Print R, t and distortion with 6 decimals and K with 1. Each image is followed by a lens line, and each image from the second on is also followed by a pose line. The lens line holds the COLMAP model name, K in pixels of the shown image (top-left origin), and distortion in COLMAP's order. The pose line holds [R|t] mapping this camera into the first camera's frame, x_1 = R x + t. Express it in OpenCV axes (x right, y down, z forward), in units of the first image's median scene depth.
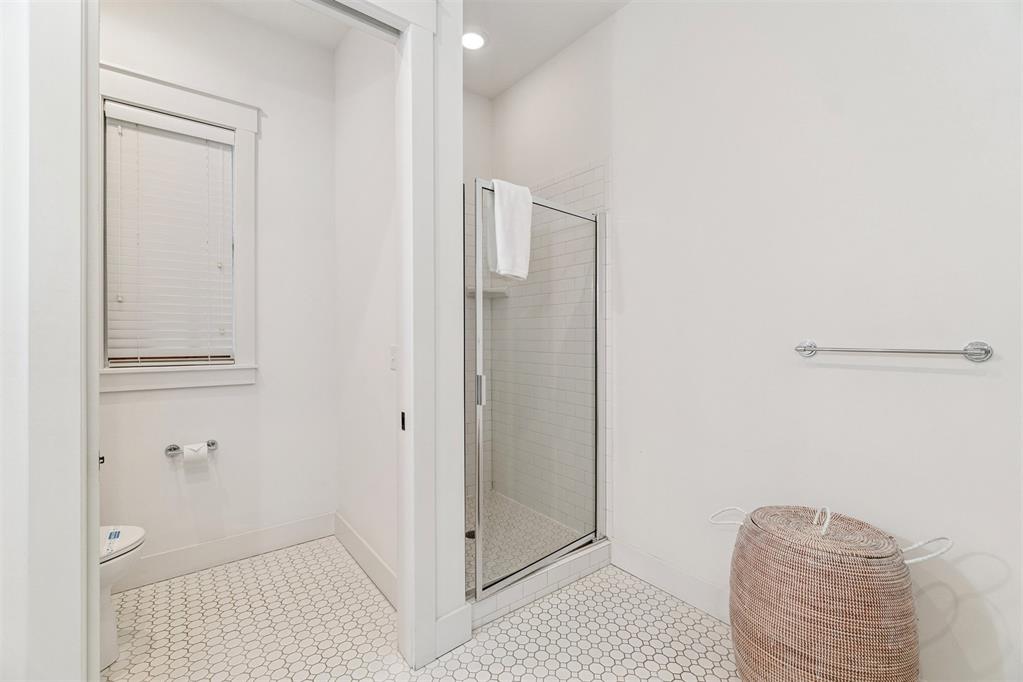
lens RADIAL K [[442.9, 0, 510.9], [0, 442.9, 337.1], [0, 0, 1]] dist [-0.004633, 0.002280]
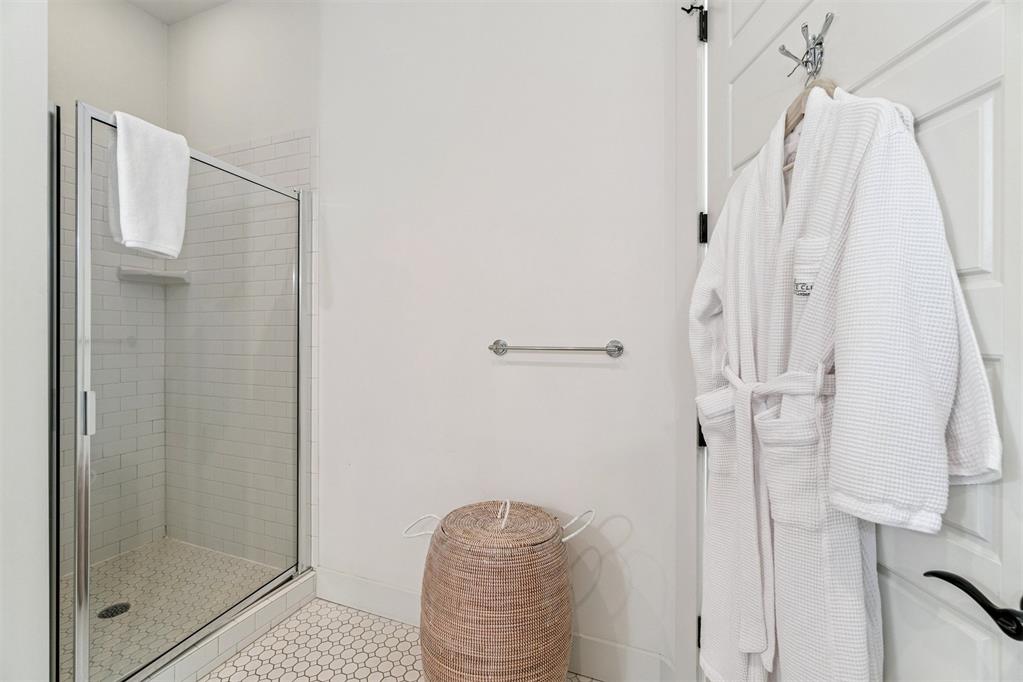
lens RADIAL K [[442.9, 0, 511.8], [0, 442.9, 338.8], [0, 0, 1]] dist [-0.004633, 0.002280]
pose [[0.859853, -0.000280, 0.510542, 0.156209], [-0.001996, 0.999990, 0.003911, 0.001425], [-0.510539, -0.004382, 0.859844, 0.083074]]
